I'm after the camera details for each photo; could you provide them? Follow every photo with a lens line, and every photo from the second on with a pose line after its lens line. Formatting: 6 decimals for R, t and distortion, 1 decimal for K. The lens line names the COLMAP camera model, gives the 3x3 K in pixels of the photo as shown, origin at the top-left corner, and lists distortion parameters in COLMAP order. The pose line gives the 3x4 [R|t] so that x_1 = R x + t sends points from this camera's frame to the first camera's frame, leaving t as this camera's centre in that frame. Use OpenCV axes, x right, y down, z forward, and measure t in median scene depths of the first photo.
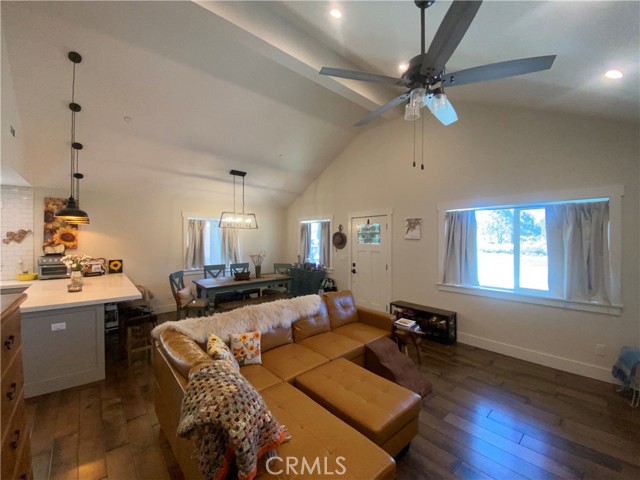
lens RADIAL K [[259.7, 0, 320.8], [0, 259.7, 238.6], [0, 0, 1]] dist [0.039415, -0.027843]
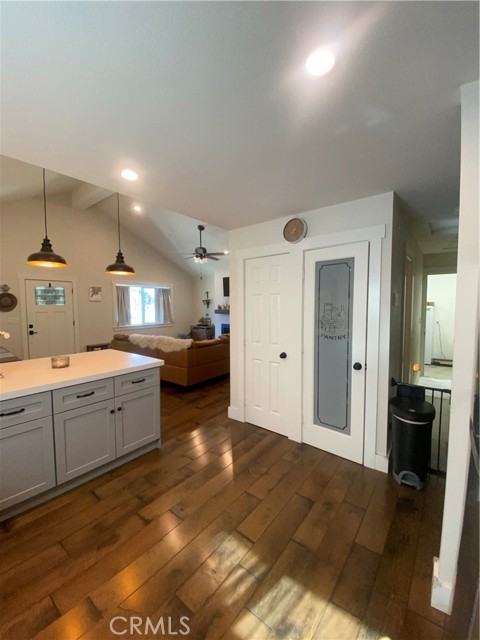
lens RADIAL K [[259.7, 0, 240.0], [0, 259.7, 320.0], [0, 0, 1]] dist [0.039415, -0.027843]
pose [[-0.177927, -0.060623, 0.982174, -1.320136], [0.005501, 0.998024, 0.062598, 0.021976], [-0.984028, 0.016541, -0.177242, 0.495785]]
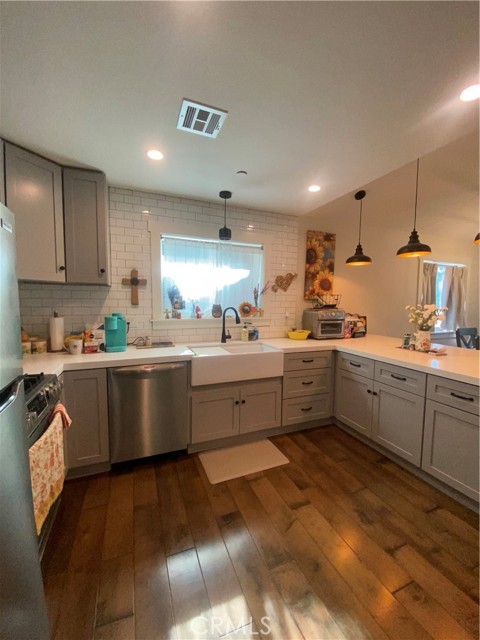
lens RADIAL K [[259.7, 0, 240.0], [0, 259.7, 320.0], [0, 0, 1]] dist [0.039415, -0.027843]
pose [[0.943662, 0.032081, -0.329353, -0.989172], [-0.008260, 0.997263, 0.073472, 0.046012], [0.330809, -0.066612, 0.941344, 0.214630]]
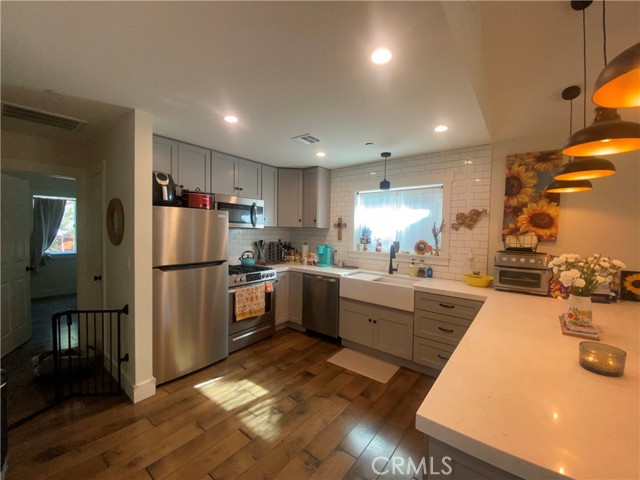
lens RADIAL K [[259.7, 0, 320.8], [0, 259.7, 238.6], [0, 0, 1]] dist [0.039415, -0.027843]
pose [[0.183938, 0.033583, -0.982364, -0.525530], [-0.018743, 0.999354, 0.030654, 0.026572], [0.982759, 0.012774, 0.184448, 0.462982]]
